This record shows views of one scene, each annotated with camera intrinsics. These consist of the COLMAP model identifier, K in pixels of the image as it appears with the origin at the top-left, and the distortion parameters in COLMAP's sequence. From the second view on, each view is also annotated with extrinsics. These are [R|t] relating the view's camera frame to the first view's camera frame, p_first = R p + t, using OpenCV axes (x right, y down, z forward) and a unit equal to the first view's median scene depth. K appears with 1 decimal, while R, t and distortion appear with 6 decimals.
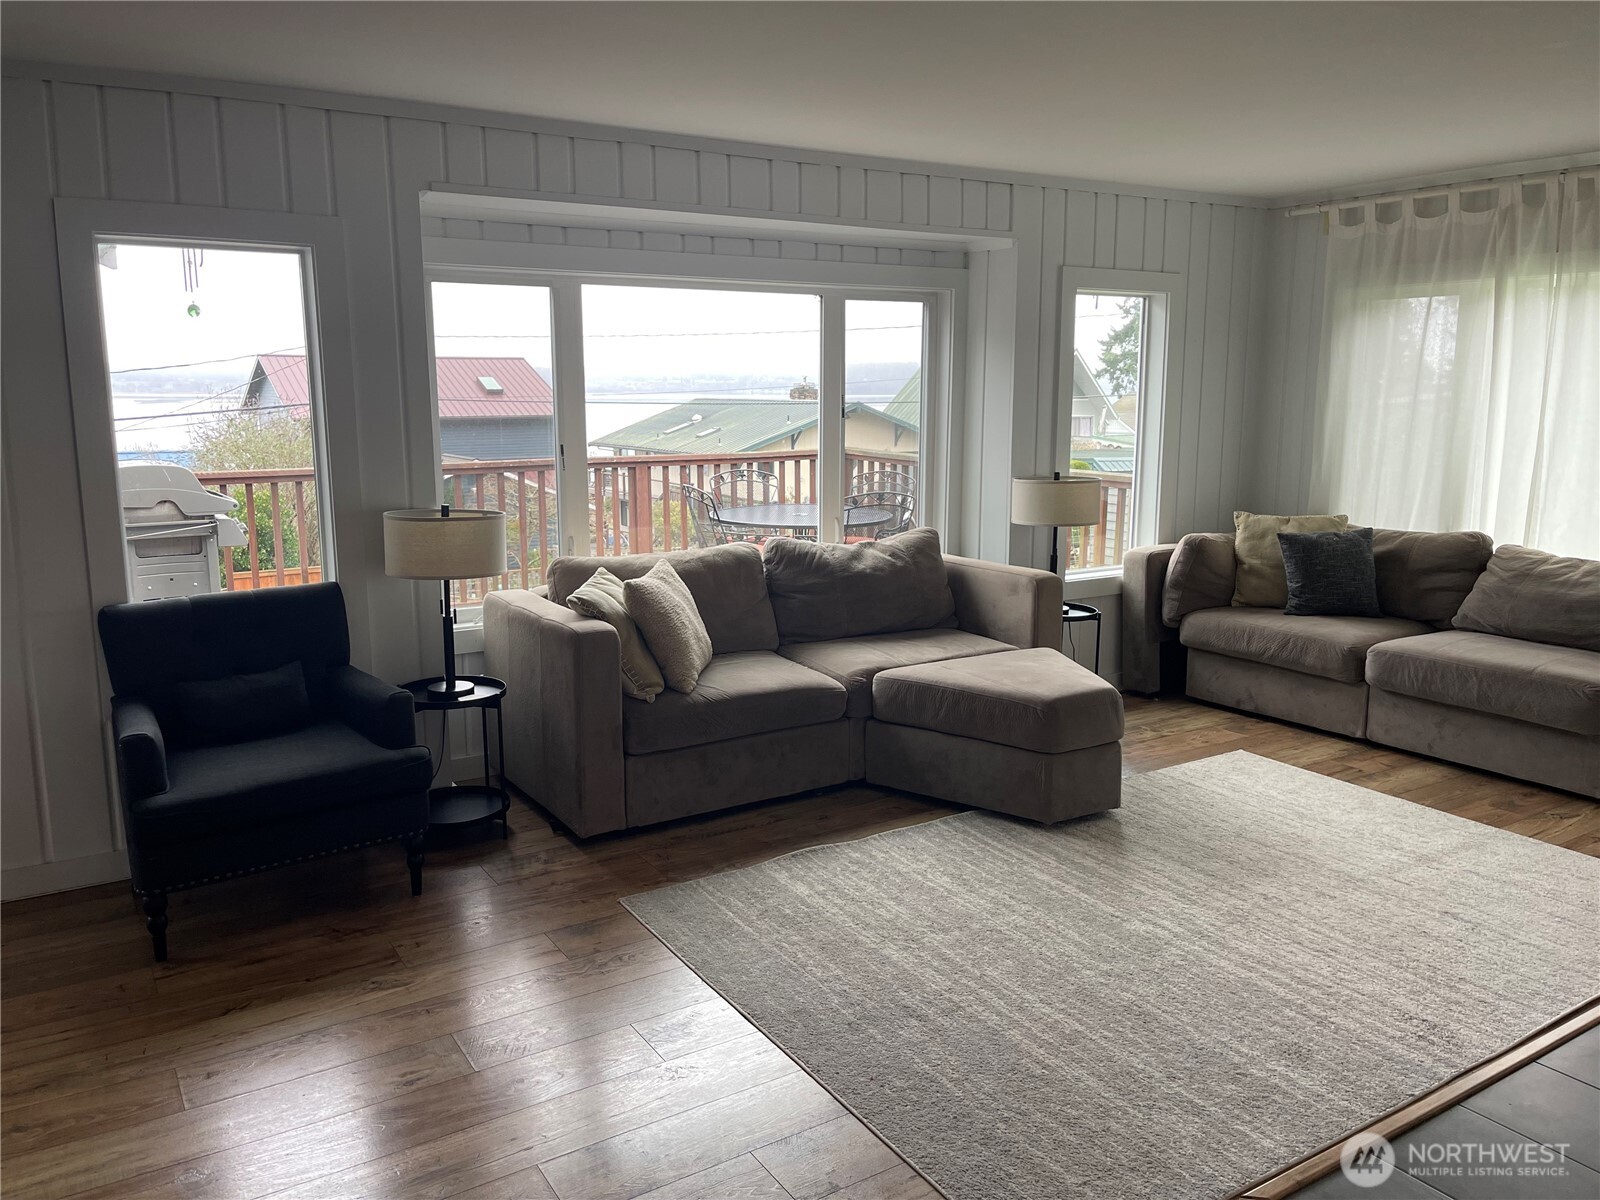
lens RADIAL K [[1220.5, 0, 797.4], [0, 1220.5, 593.9], [0, 0, 1]] dist [0.059310, -0.076194]
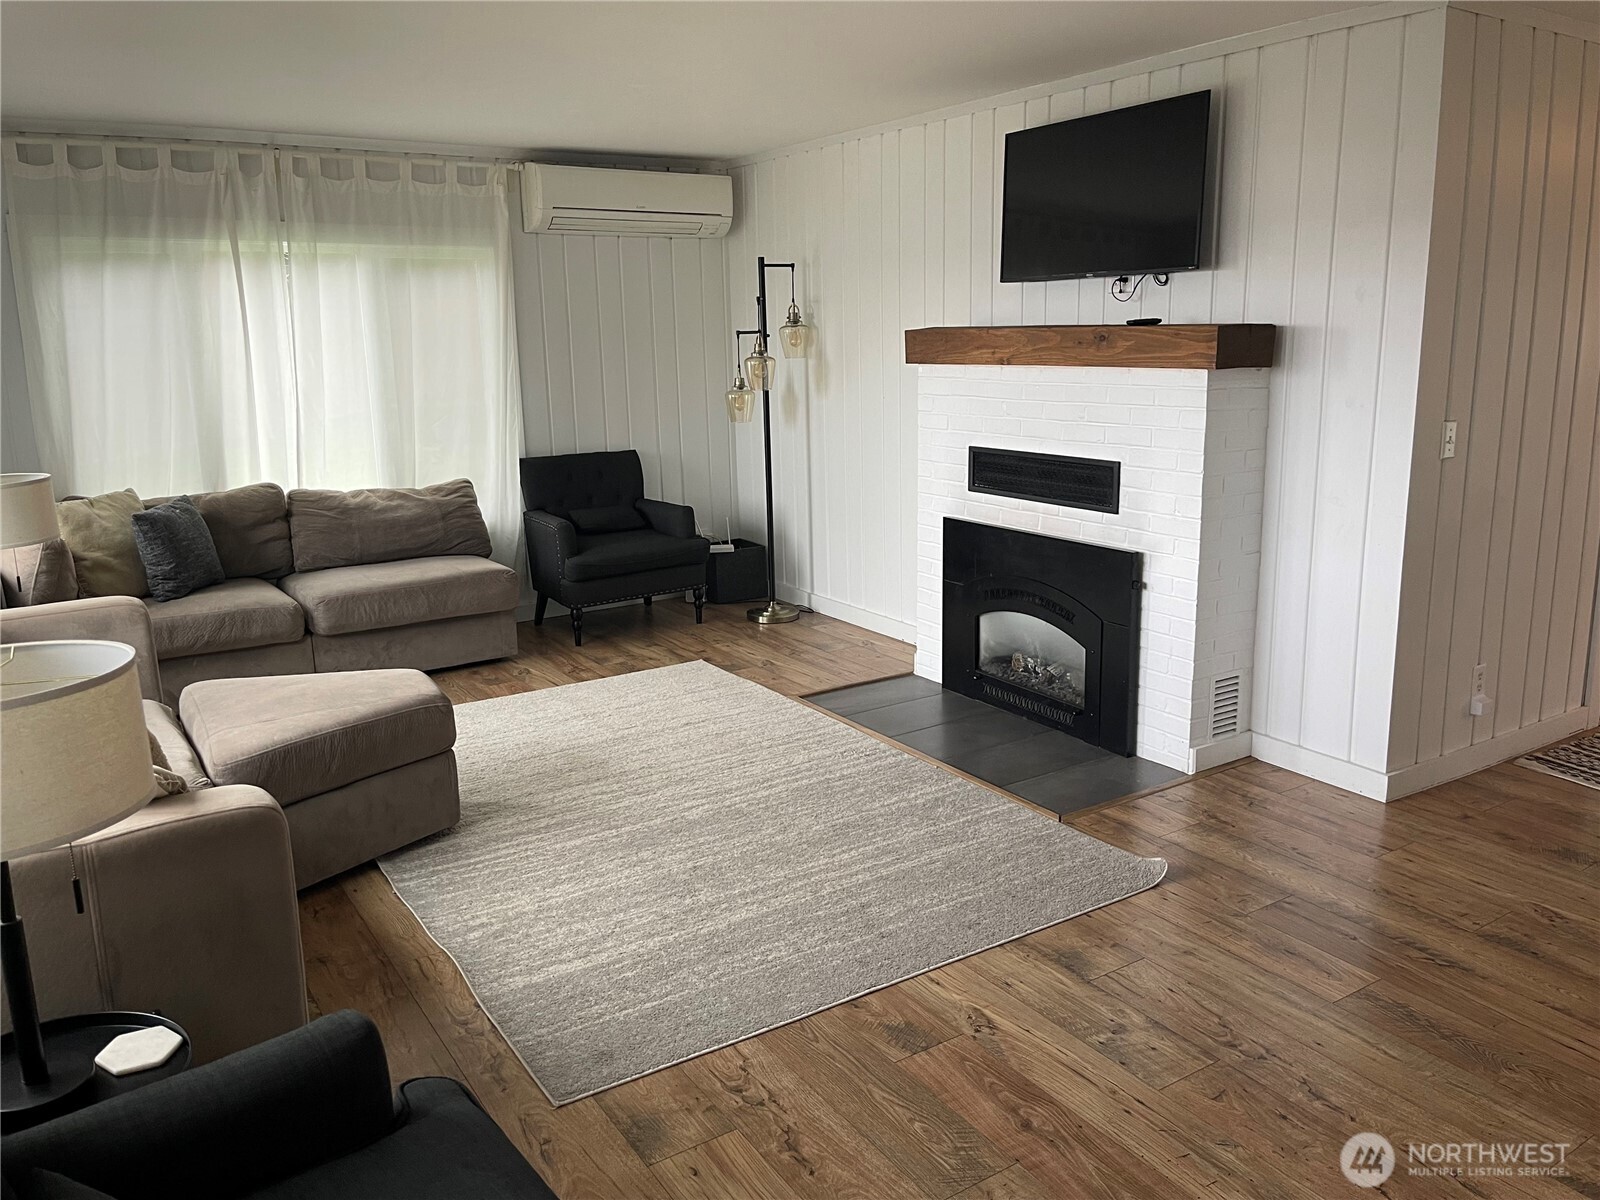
lens RADIAL K [[1220.5, 0, 797.4], [0, 1220.5, 593.9], [0, 0, 1]] dist [0.059310, -0.076194]
pose [[-0.021043, -0.209273, 0.977631, -0.683865], [0.188652, 0.959450, 0.209442, -0.125230], [-0.981818, 0.188840, 0.019290, 0.730258]]
